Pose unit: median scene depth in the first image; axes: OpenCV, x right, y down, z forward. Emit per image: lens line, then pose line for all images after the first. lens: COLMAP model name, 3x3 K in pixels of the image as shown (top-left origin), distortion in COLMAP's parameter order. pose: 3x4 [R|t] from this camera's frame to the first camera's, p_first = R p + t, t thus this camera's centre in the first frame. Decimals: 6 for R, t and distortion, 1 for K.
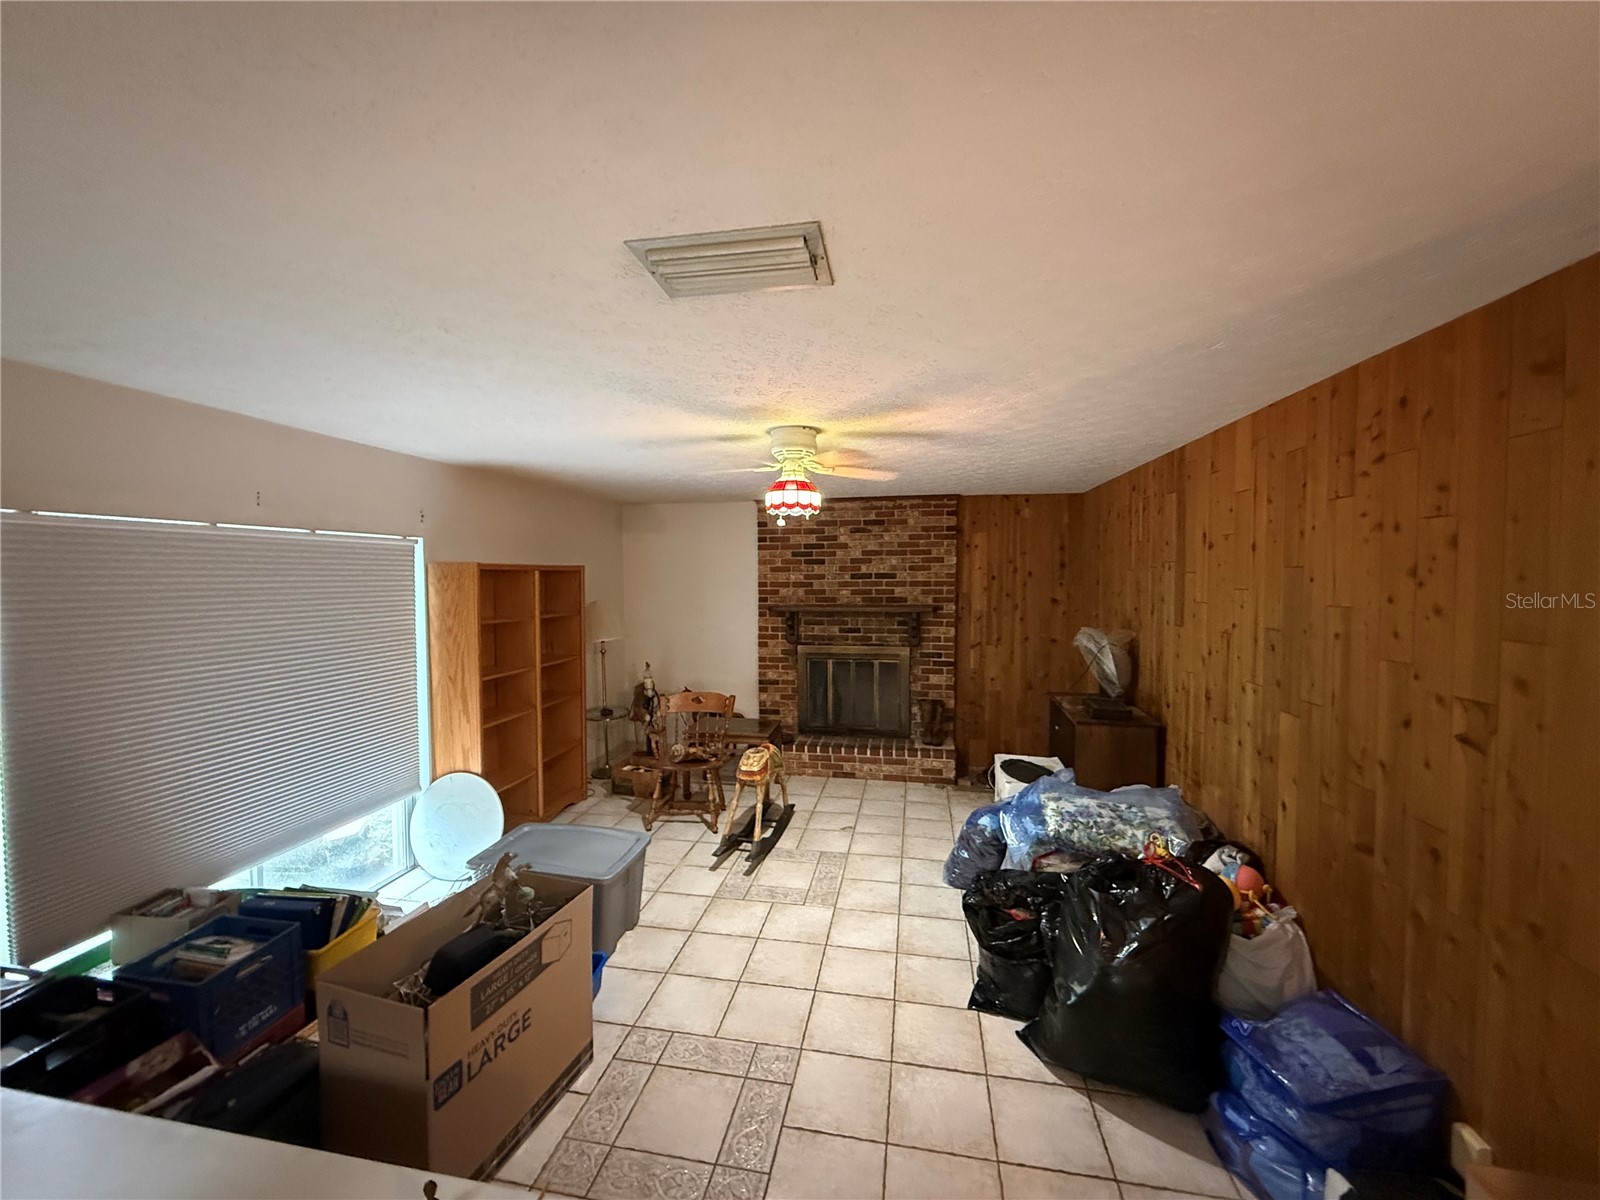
lens RADIAL K [[635.2, 0, 799.3], [0, 635.2, 599.4], [0, 0, 1]] dist [-0.000104, -0.000405]
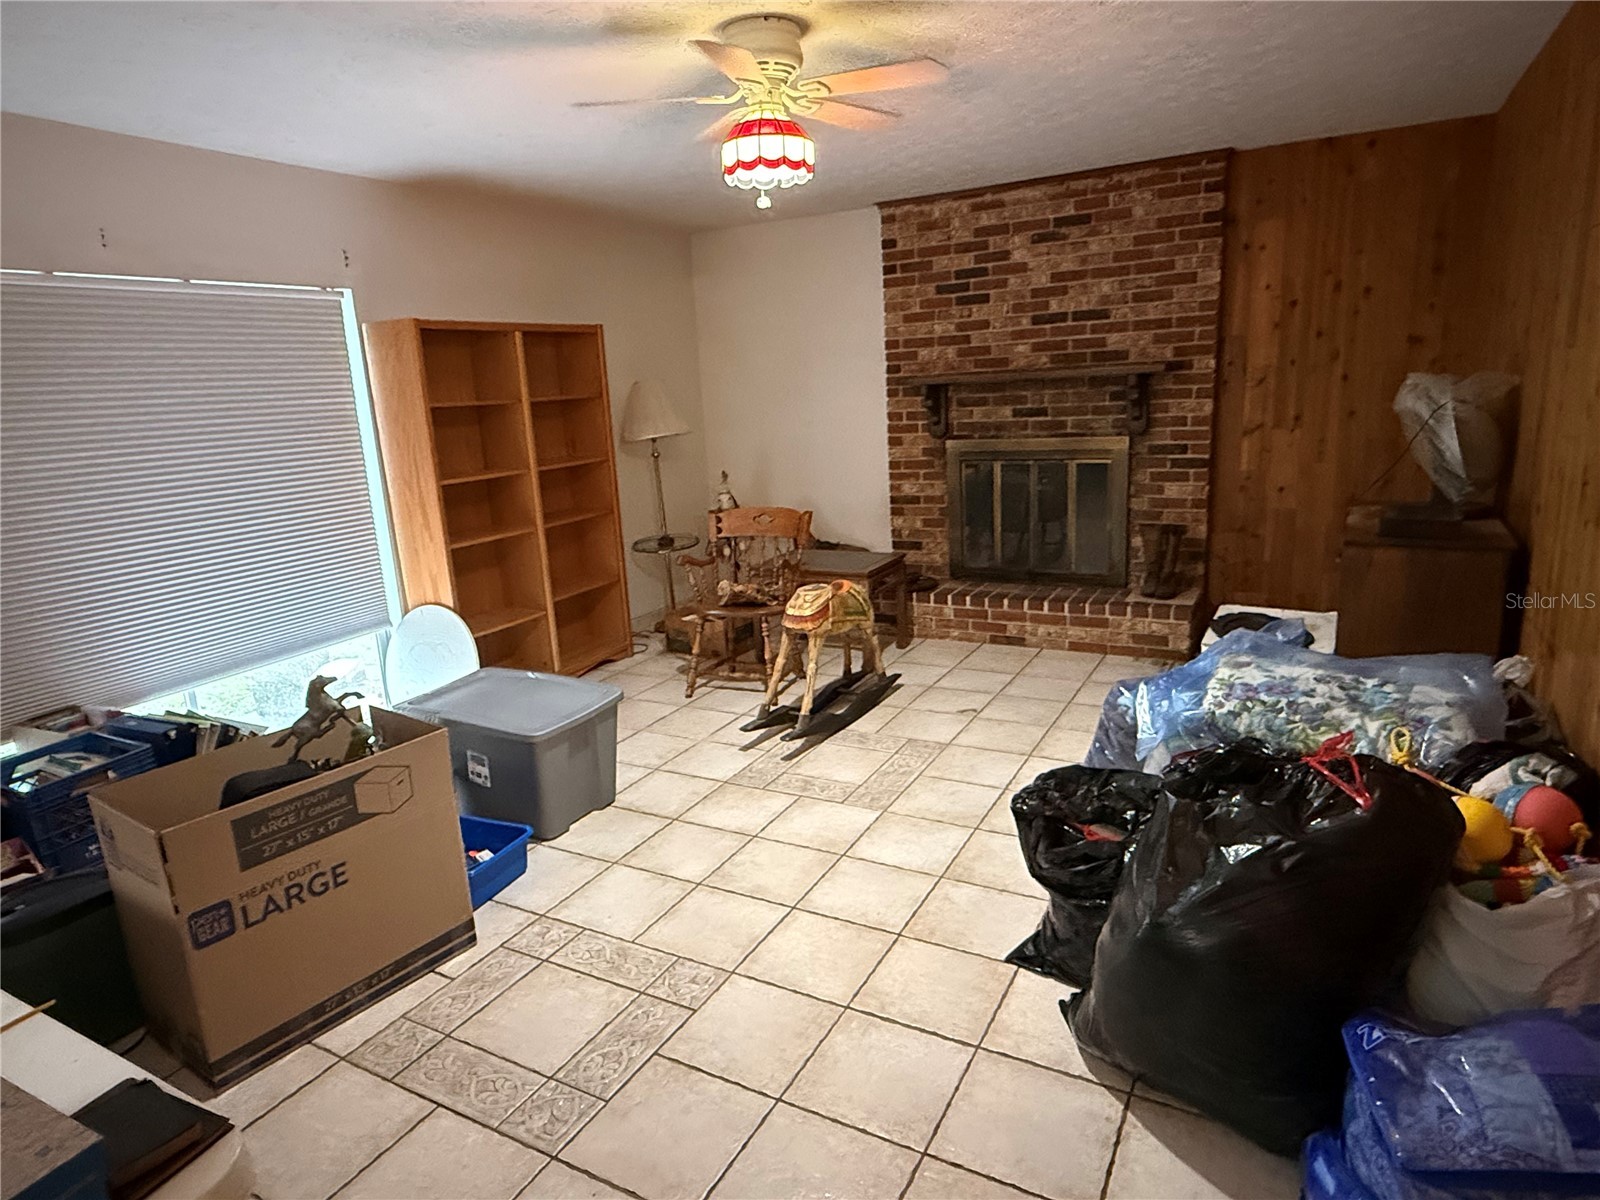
lens RADIAL K [[942.4, 0, 798.6], [0, 942.4, 604.7], [0, 0, 1]] dist [-0.003630, 0.000499]
pose [[0.948499, 0.024718, -0.315816, 0.245150], [0.039896, 0.979692, 0.196497, 0.066254], [0.314259, -0.198977, 0.928251, 0.084306]]
